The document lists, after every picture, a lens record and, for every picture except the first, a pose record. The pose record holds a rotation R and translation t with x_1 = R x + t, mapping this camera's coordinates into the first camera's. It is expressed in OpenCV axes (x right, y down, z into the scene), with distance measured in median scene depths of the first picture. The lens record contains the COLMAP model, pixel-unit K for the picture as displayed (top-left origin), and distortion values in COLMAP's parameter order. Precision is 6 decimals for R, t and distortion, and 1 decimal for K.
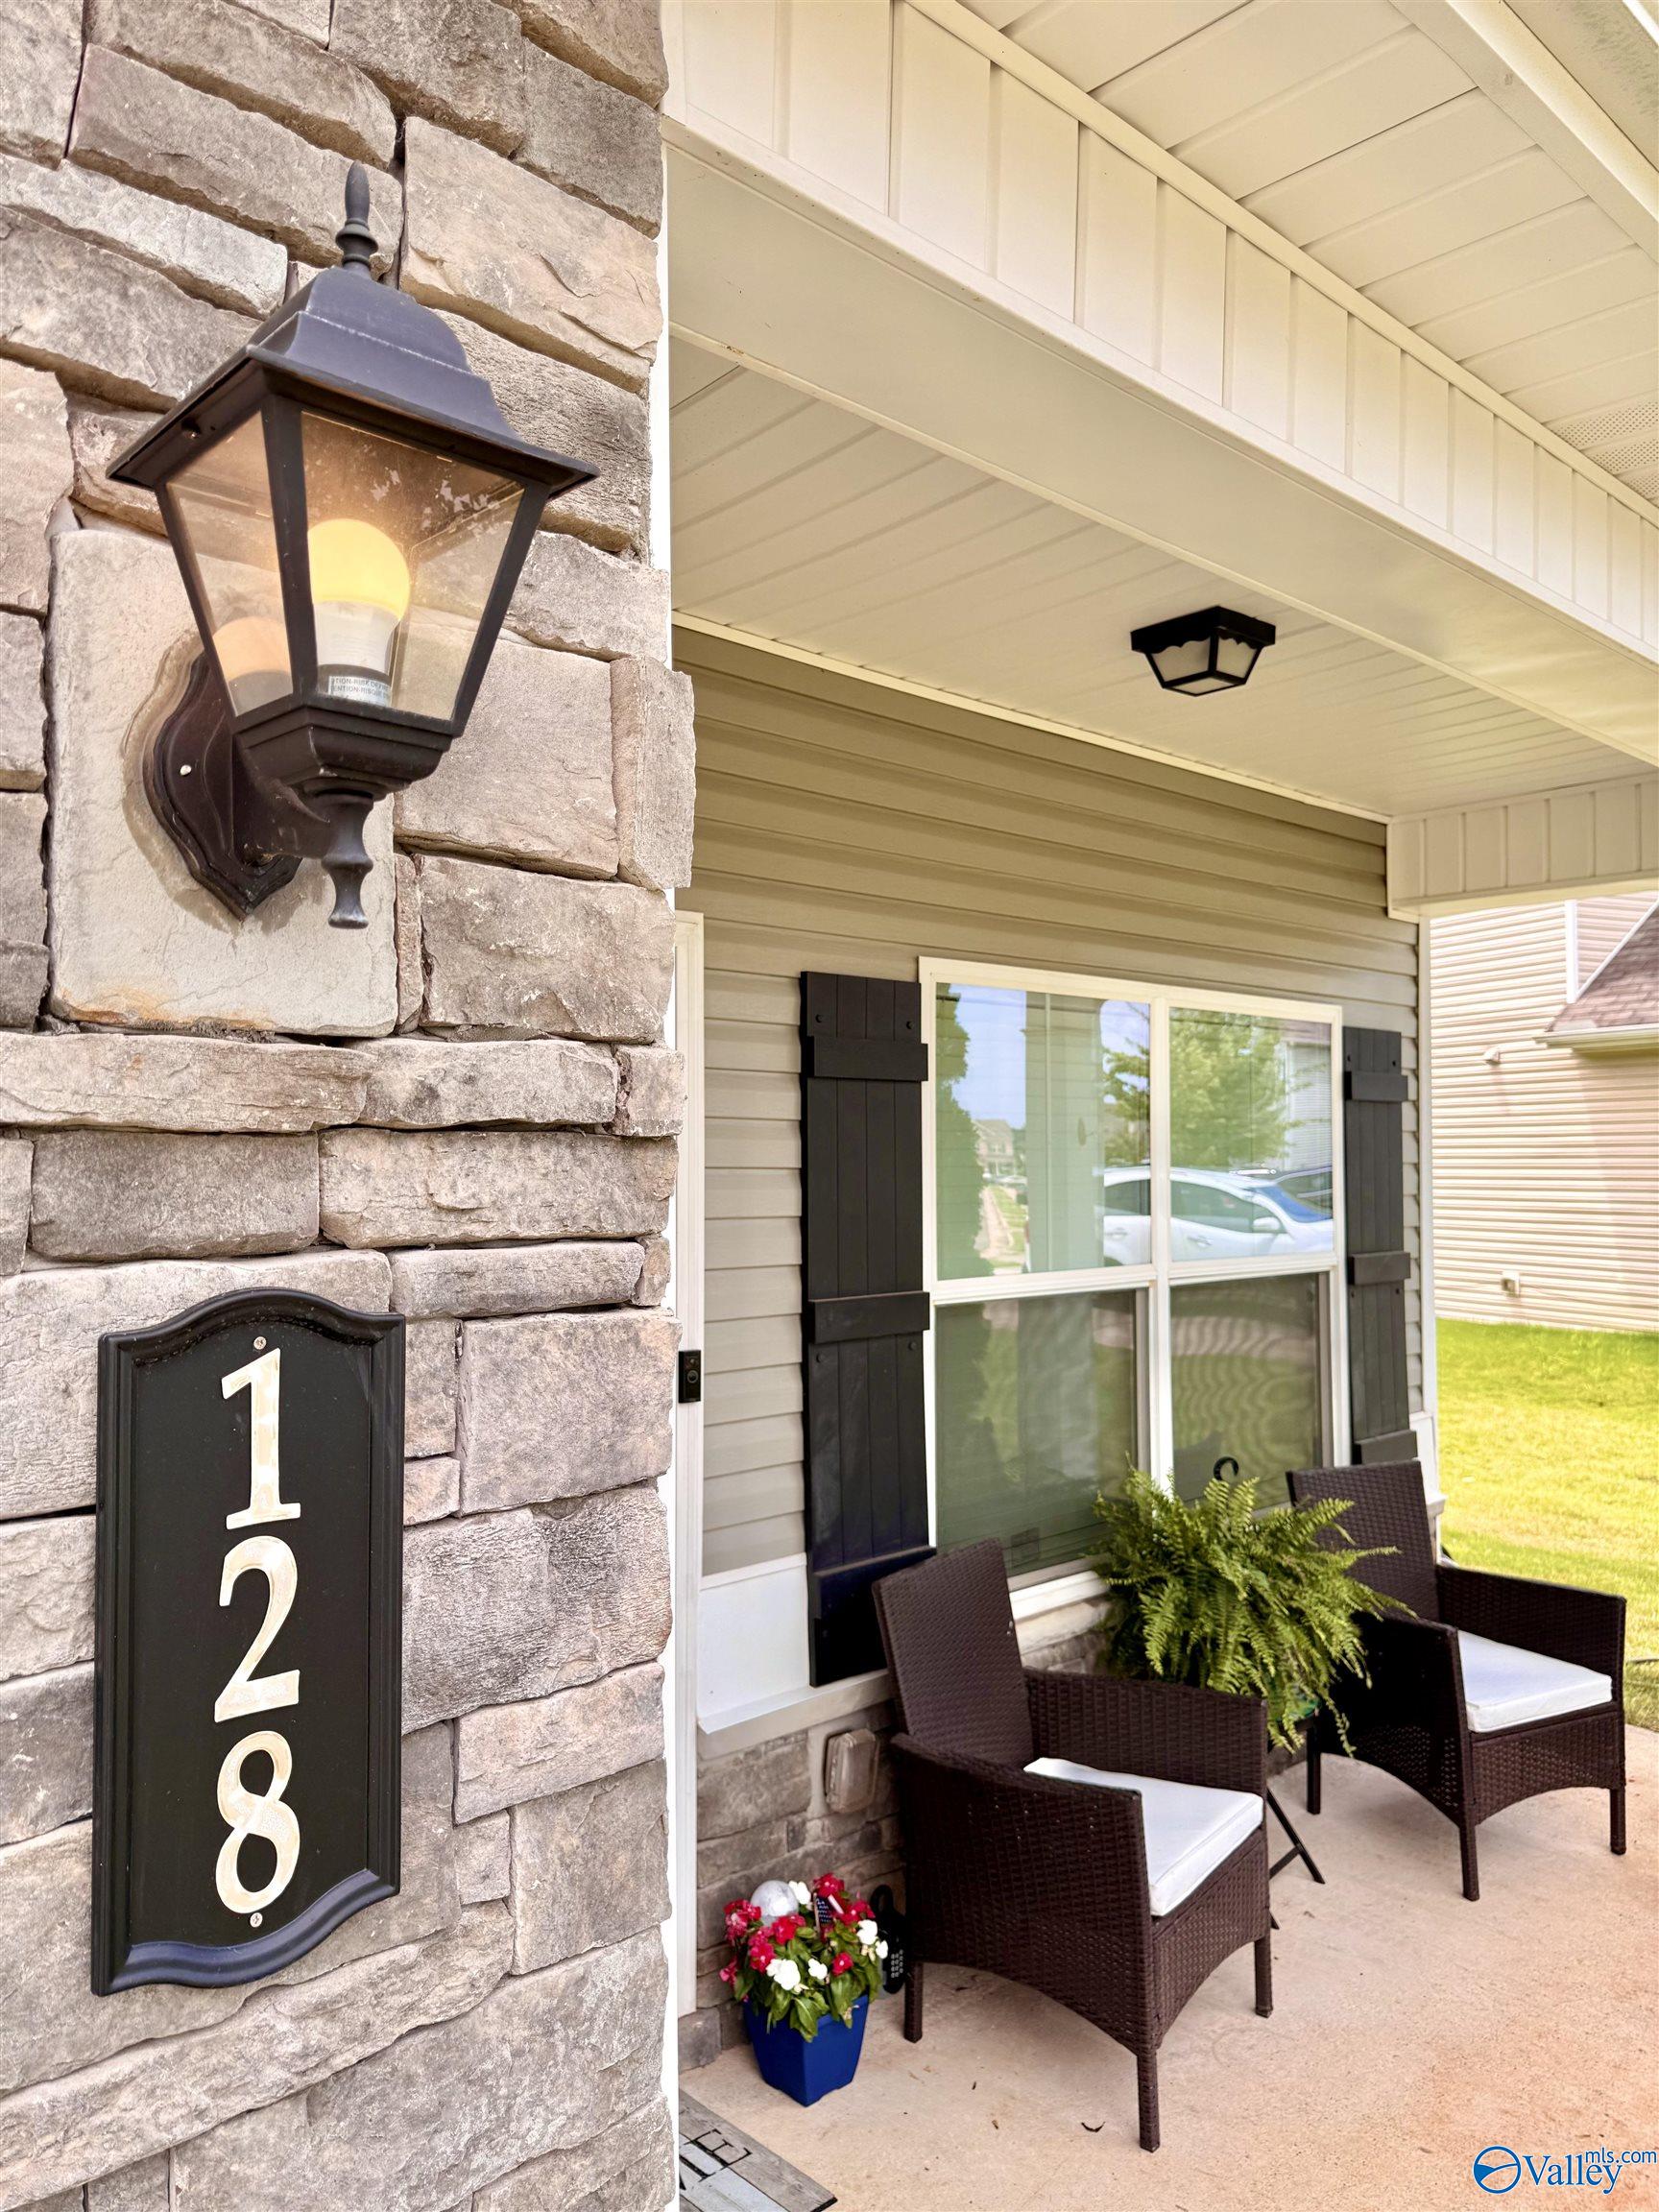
lens RADIAL K [[1580.7, 0, 808.7], [0, 1580.7, 1118.1], [0, 0, 1]] dist [0.003097, -0.009311]
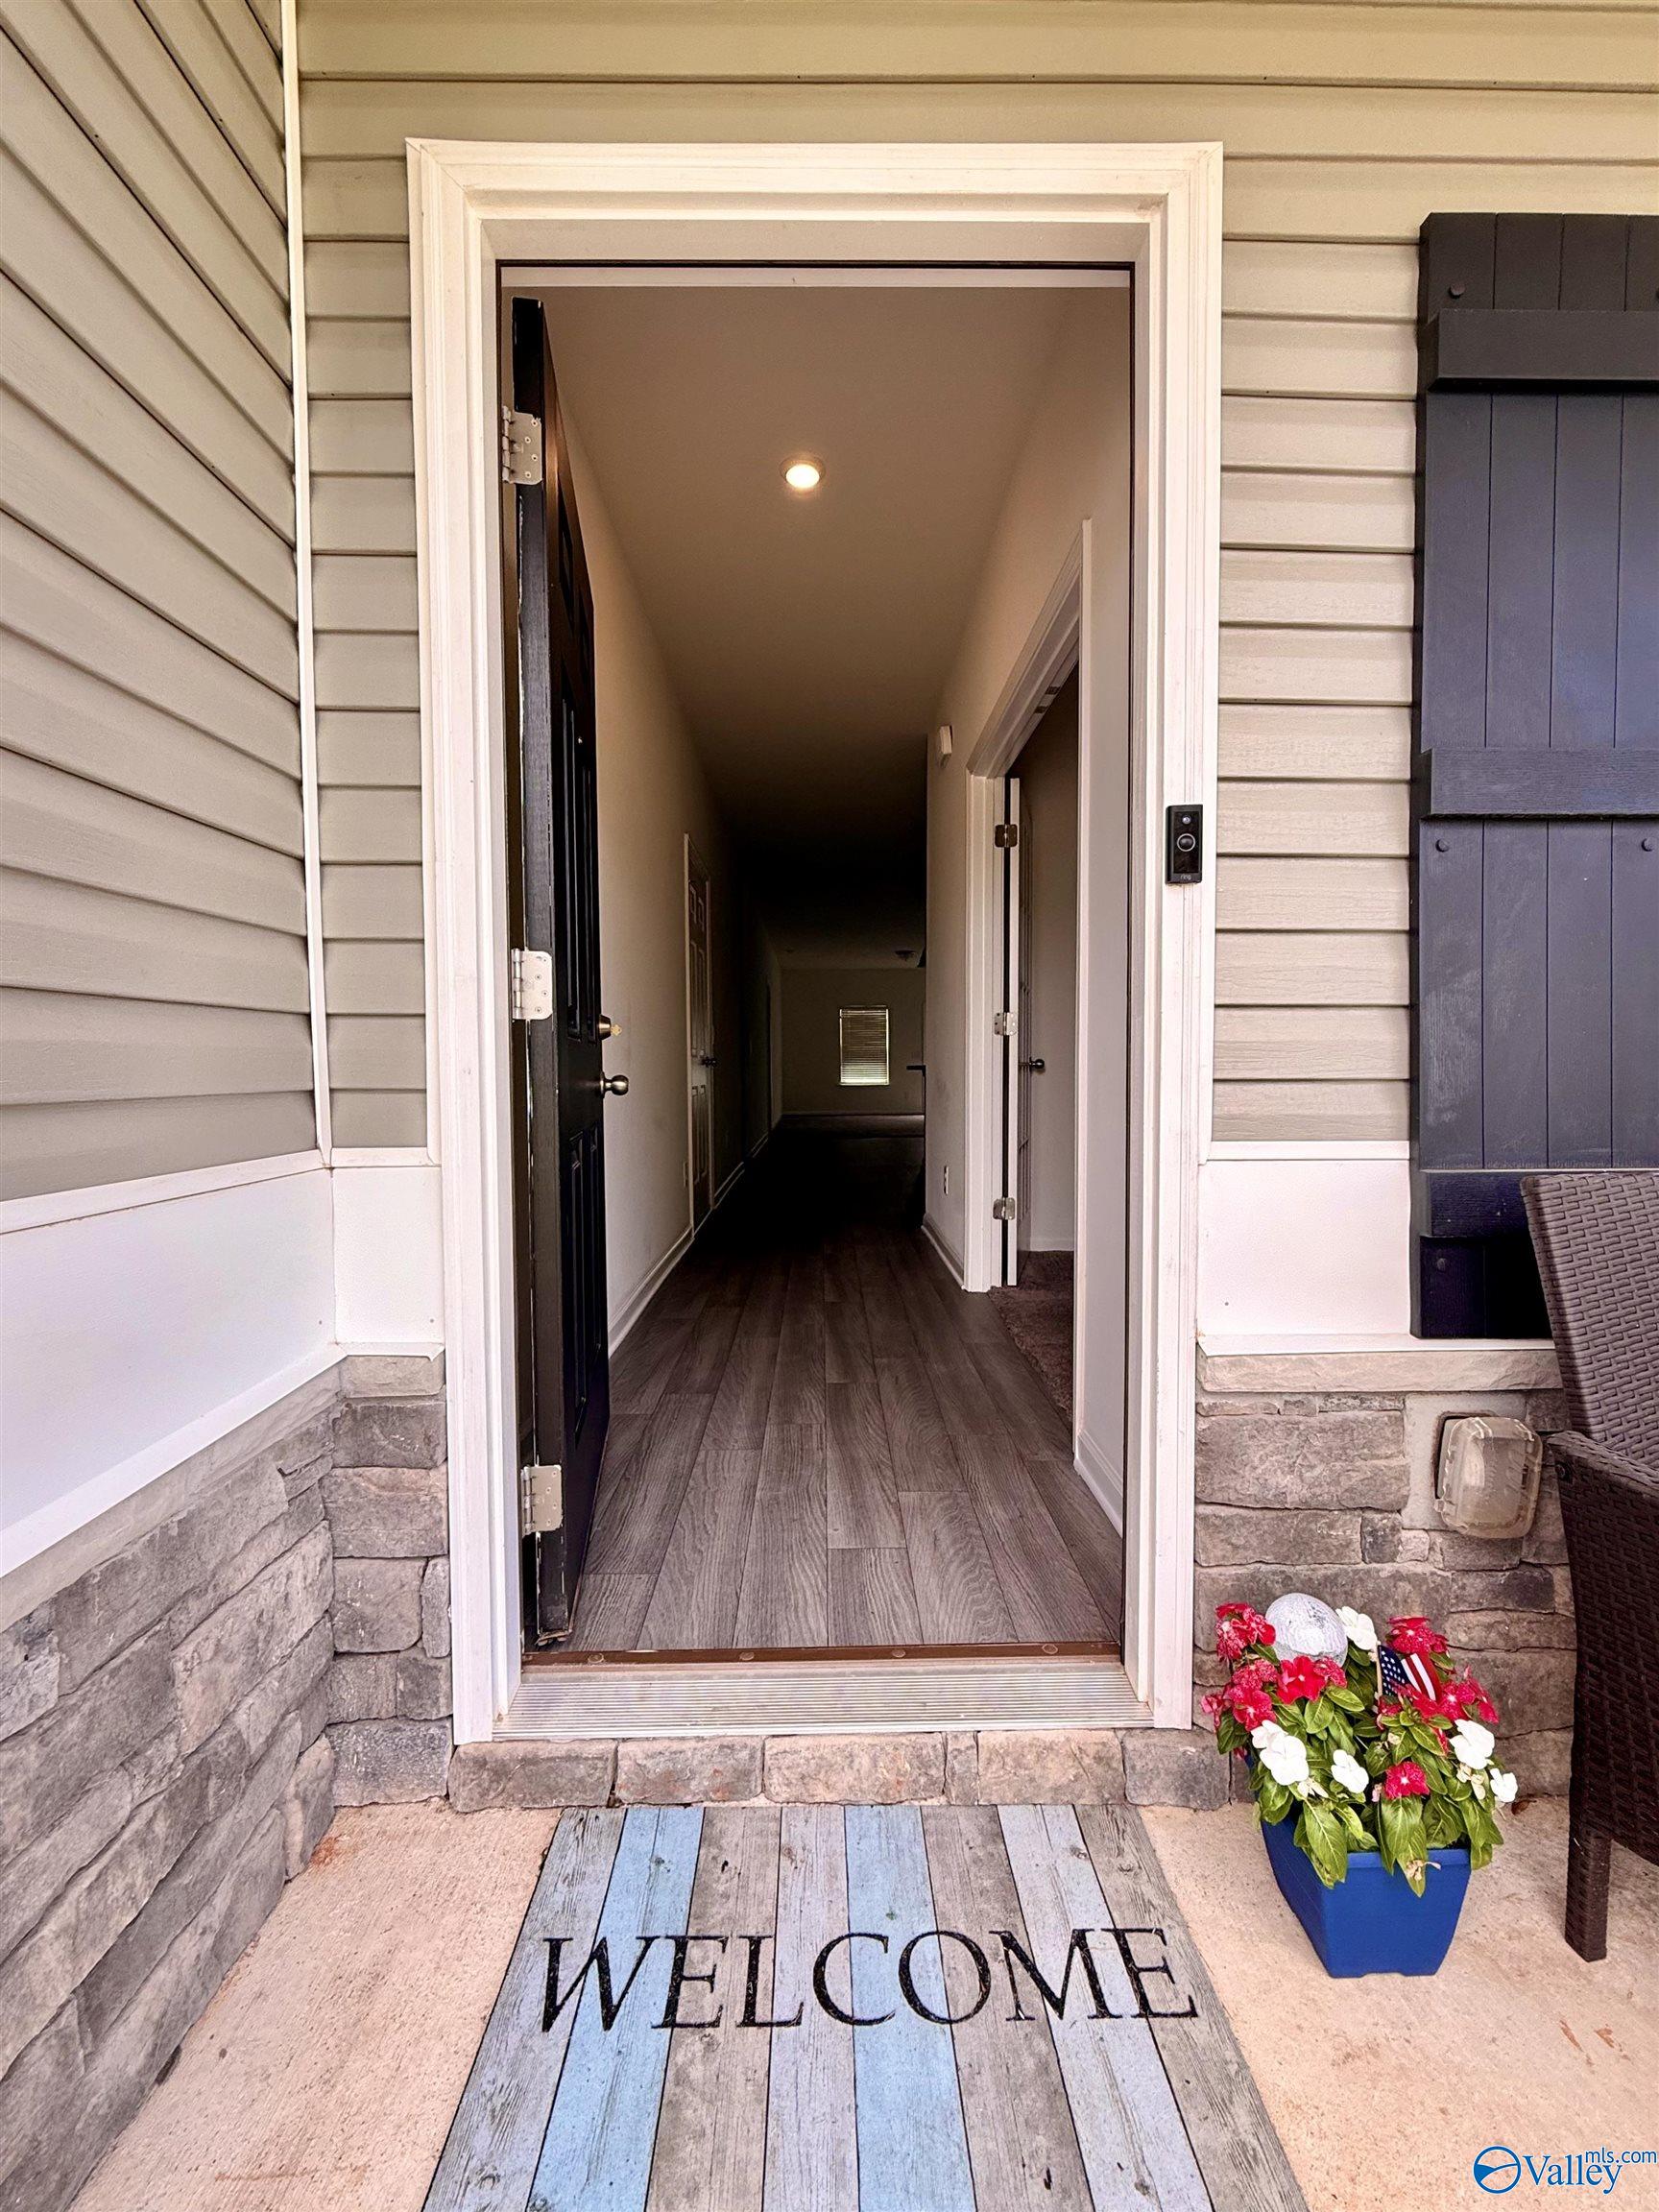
lens RADIAL K [[884.2, 0, 854.8], [0, 884.2, 1106.6], [0, 0, 1]] dist [-0.000777, -0.000462]
pose [[0.750359, 0.021433, -0.660683, 0.072862], [0.020217, 0.998263, 0.055345, 0.249563], [0.660722, -0.054886, 0.748622, 0.597776]]
